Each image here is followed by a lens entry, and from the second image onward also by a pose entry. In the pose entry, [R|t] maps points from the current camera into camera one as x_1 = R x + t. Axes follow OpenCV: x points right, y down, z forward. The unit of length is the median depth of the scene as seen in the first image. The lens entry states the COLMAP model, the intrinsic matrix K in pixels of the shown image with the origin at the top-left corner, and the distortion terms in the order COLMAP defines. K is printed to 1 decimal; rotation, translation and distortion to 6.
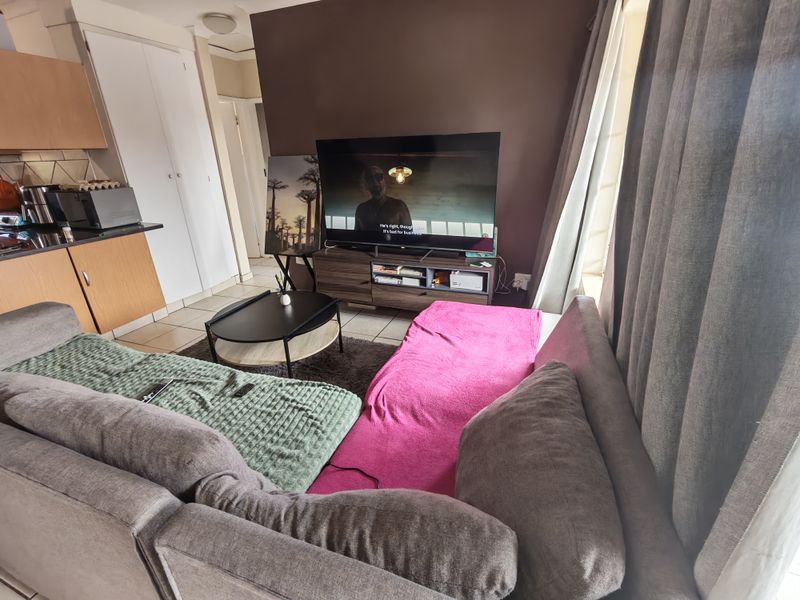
lens RADIAL K [[366.8, 0, 398.6], [0, 366.8, 298.3], [0, 0, 1]] dist [-0.003018, -0.000313]
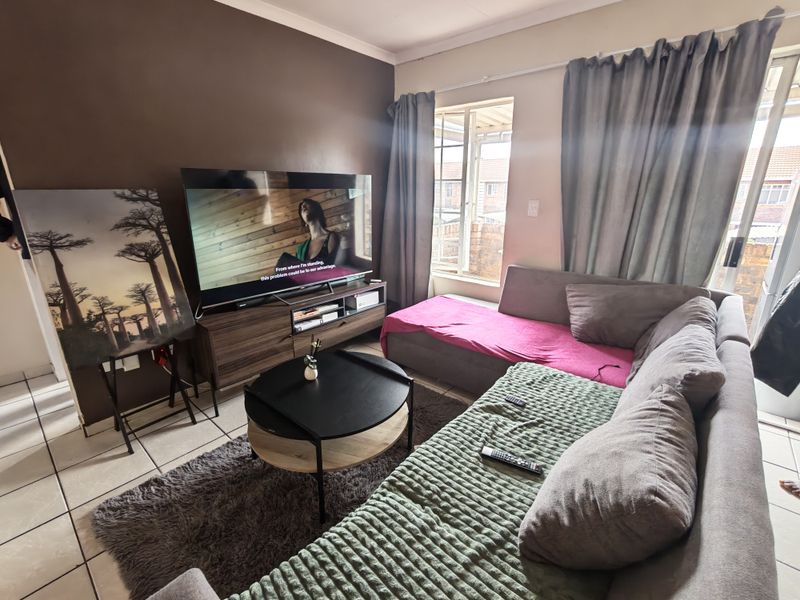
lens RADIAL K [[366.8, 0, 398.6], [0, 366.8, 298.3], [0, 0, 1]] dist [-0.003018, -0.000313]
pose [[0.343498, -0.242347, 0.907346, -0.686225], [0.341524, 0.932220, 0.119698, -0.128426], [-0.874854, 0.268765, 0.402983, 0.379539]]
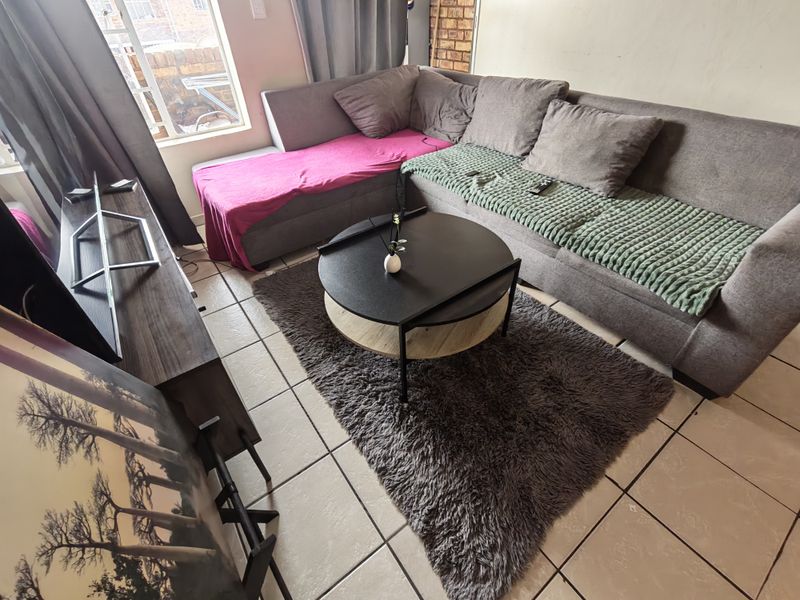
lens RADIAL K [[366.8, 0, 398.6], [0, 366.8, 298.3], [0, 0, 1]] dist [-0.003018, -0.000313]
pose [[-0.841027, -0.301493, 0.449194, -0.451854], [0.255559, 0.510423, 0.821072, -0.331736], [-0.476826, 0.805339, -0.352230, 0.949145]]
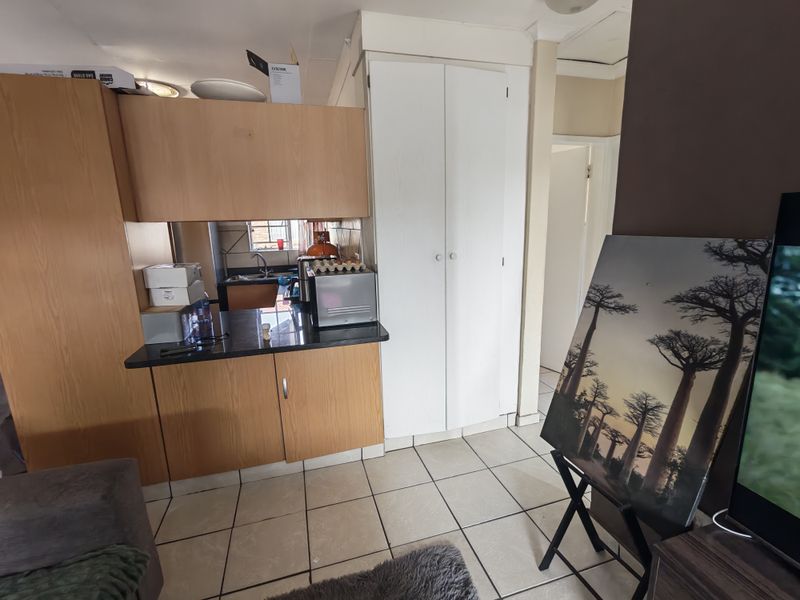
lens RADIAL K [[366.8, 0, 398.6], [0, 366.8, 298.3], [0, 0, 1]] dist [-0.003018, -0.000313]
pose [[0.611853, 0.174609, -0.771458, -0.158365], [-0.287809, 0.957619, -0.011522, -0.243073], [0.736751, 0.229082, 0.636176, 0.567246]]
